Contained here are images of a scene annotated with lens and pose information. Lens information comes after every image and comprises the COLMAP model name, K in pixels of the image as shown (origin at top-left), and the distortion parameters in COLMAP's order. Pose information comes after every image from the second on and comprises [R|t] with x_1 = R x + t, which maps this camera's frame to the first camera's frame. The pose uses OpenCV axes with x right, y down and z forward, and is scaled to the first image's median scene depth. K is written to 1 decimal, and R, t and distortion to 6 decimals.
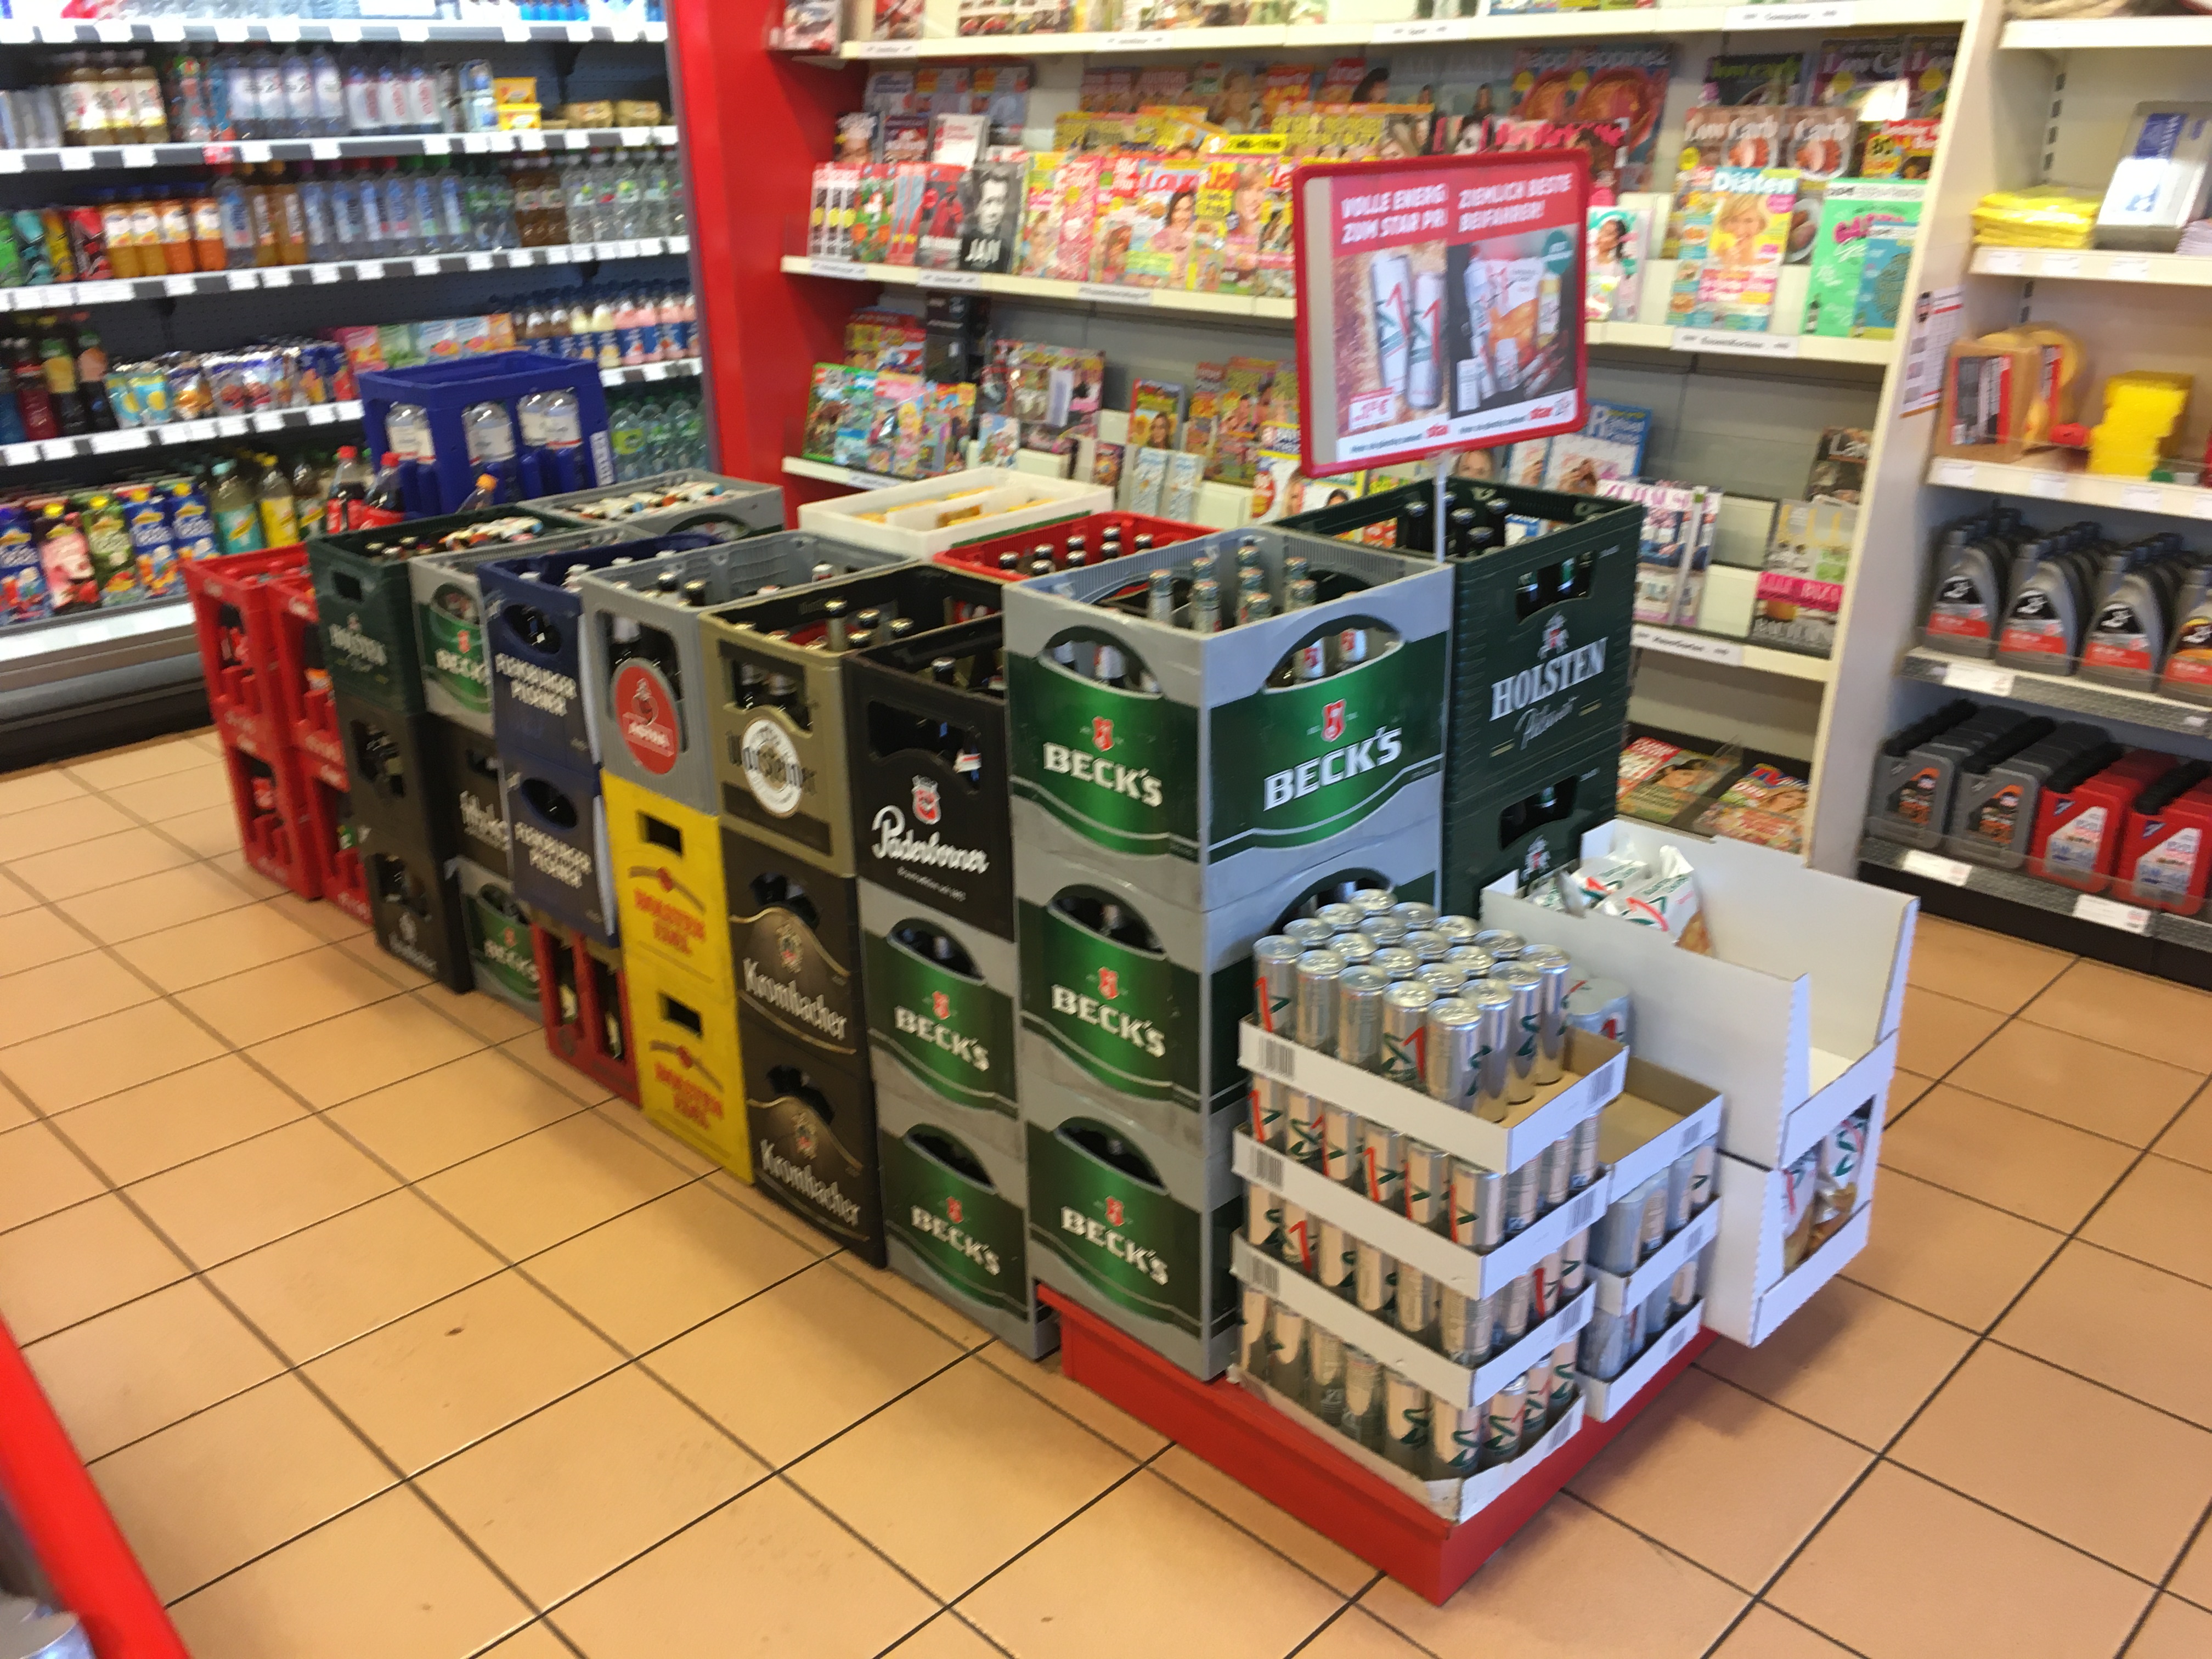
lens RADIAL K [[1880.0, 0, 1102.0], [0, 1880.0, 817.2], [0, 0, 1]] dist [0.091284, -0.117144]
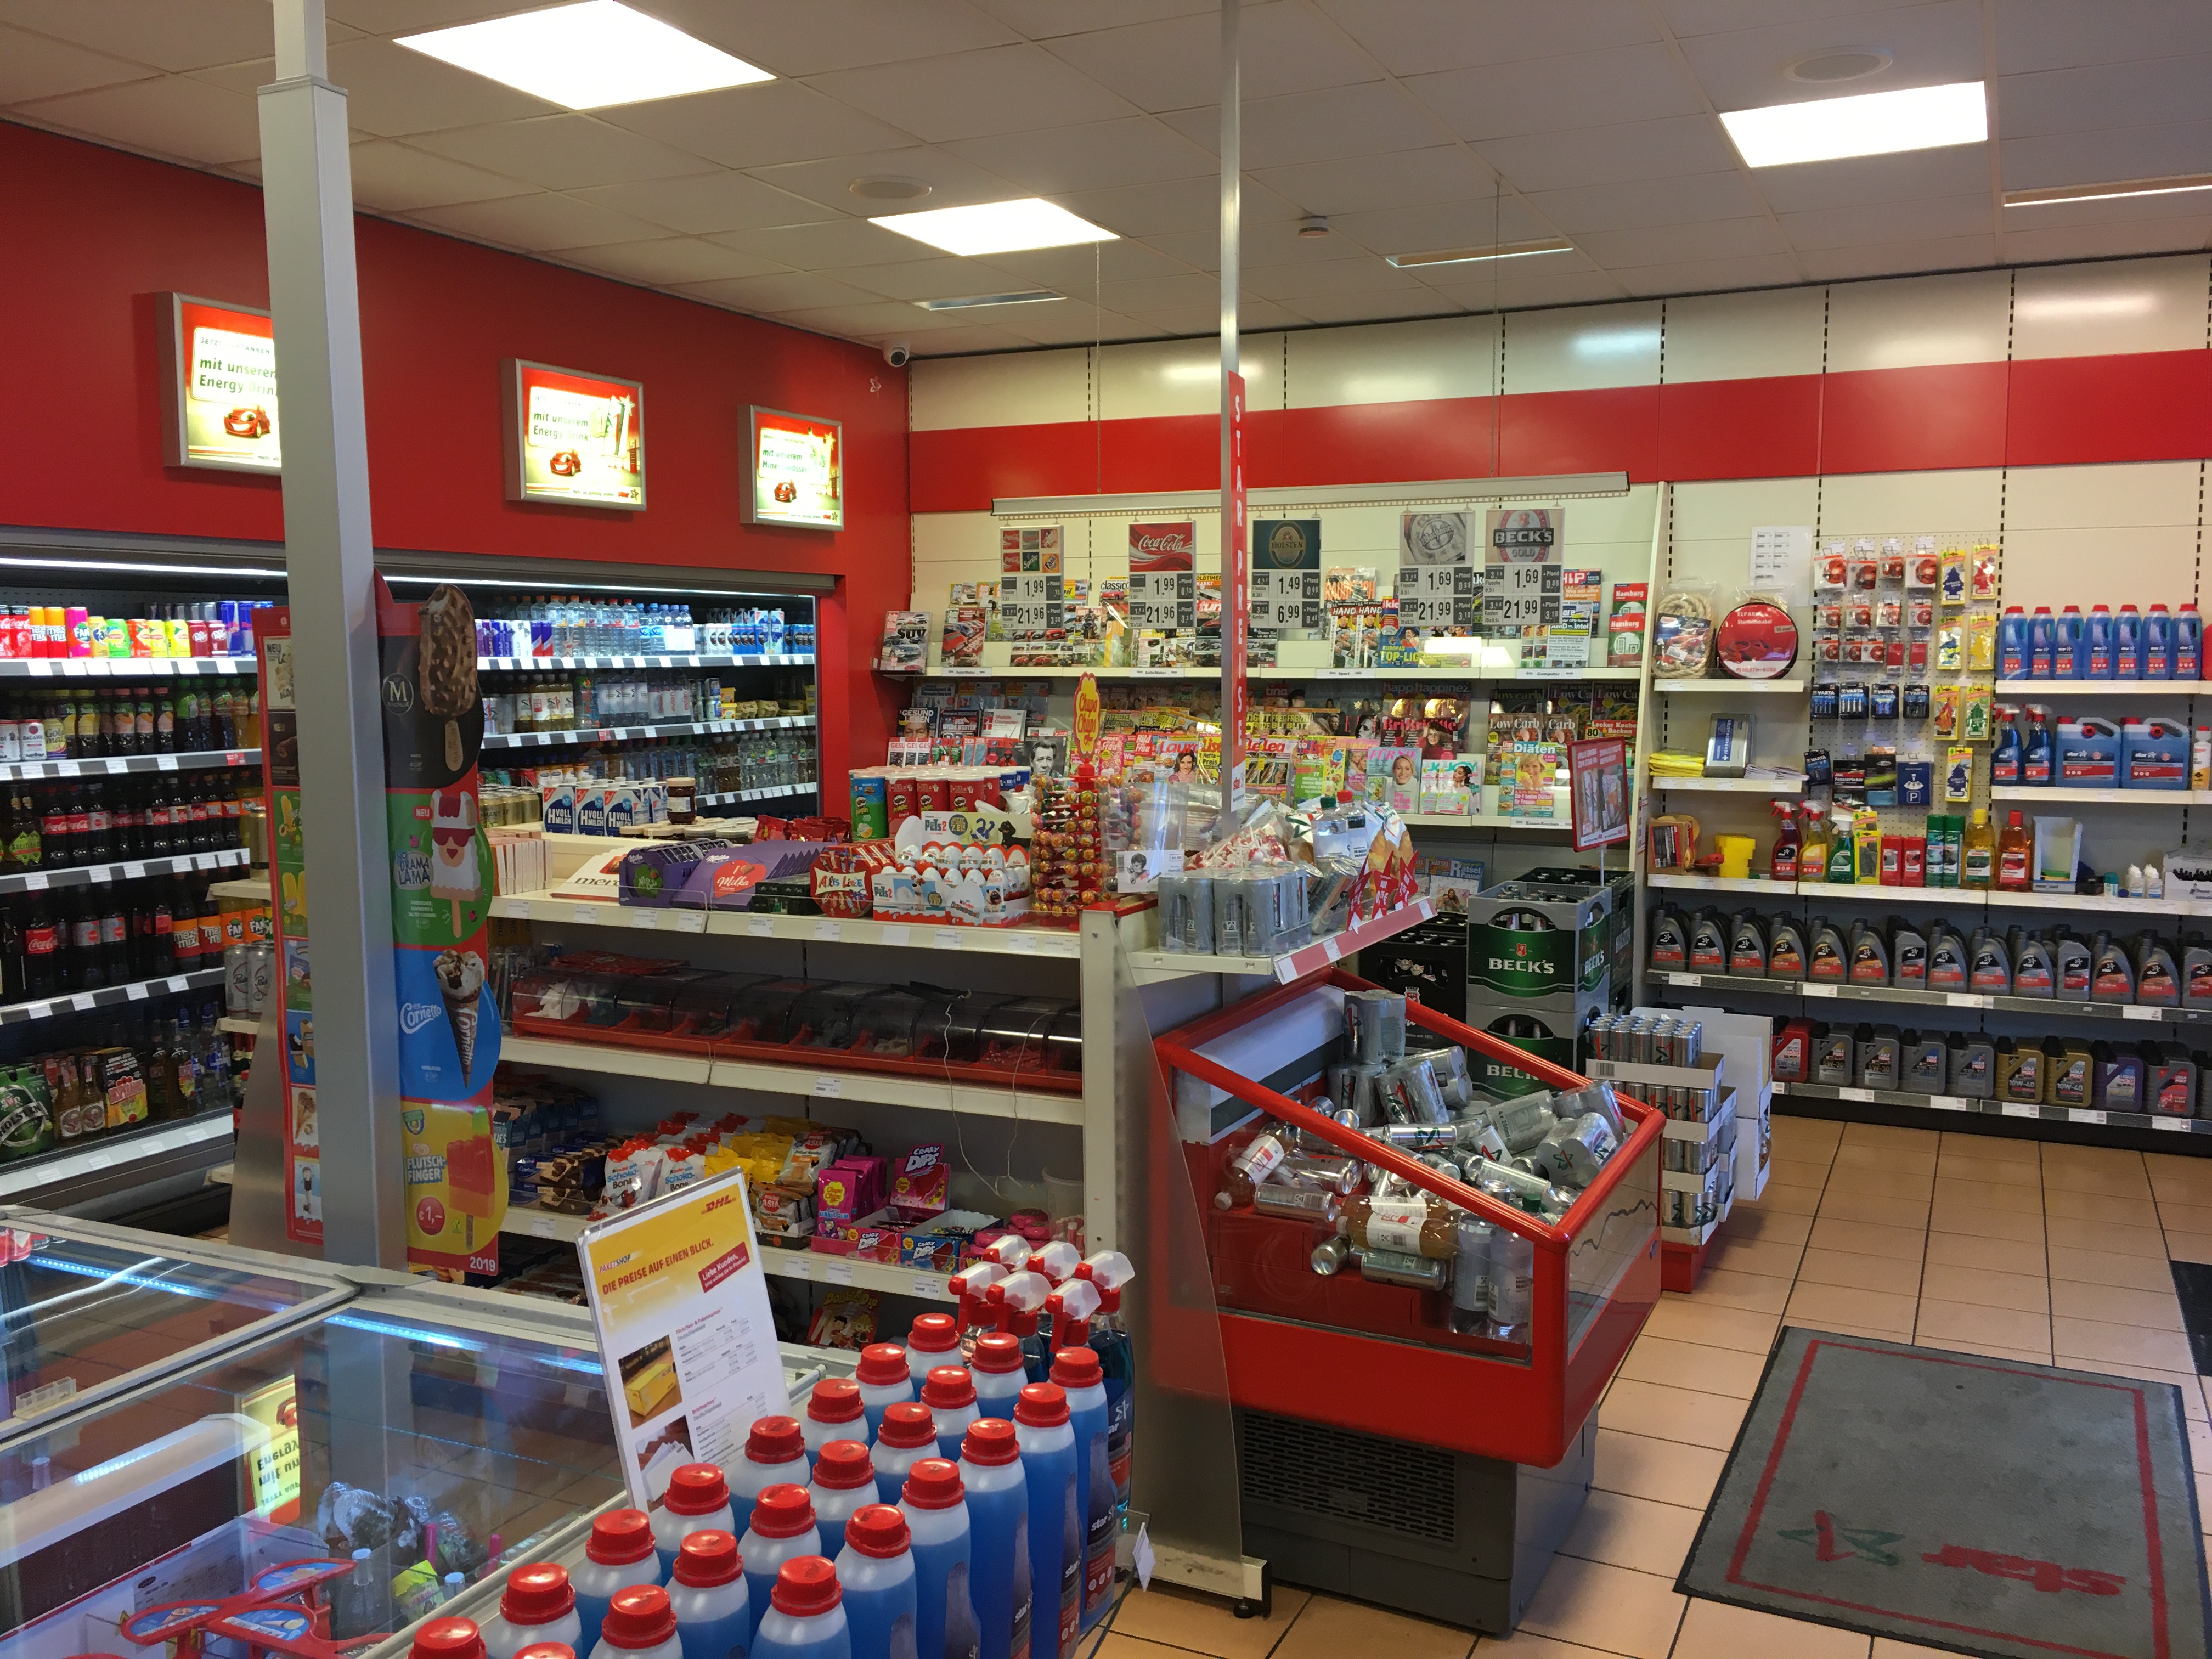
lens RADIAL K [[1880.0, 0, 1102.0], [0, 1880.0, 817.2], [0, 0, 1]] dist [0.091284, -0.117144]
pose [[0.944771, -0.015130, 0.327382, -0.602511], [0.106835, 0.958586, -0.264007, 0.175194], [-0.309829, 0.284402, 0.907260, -0.528229]]
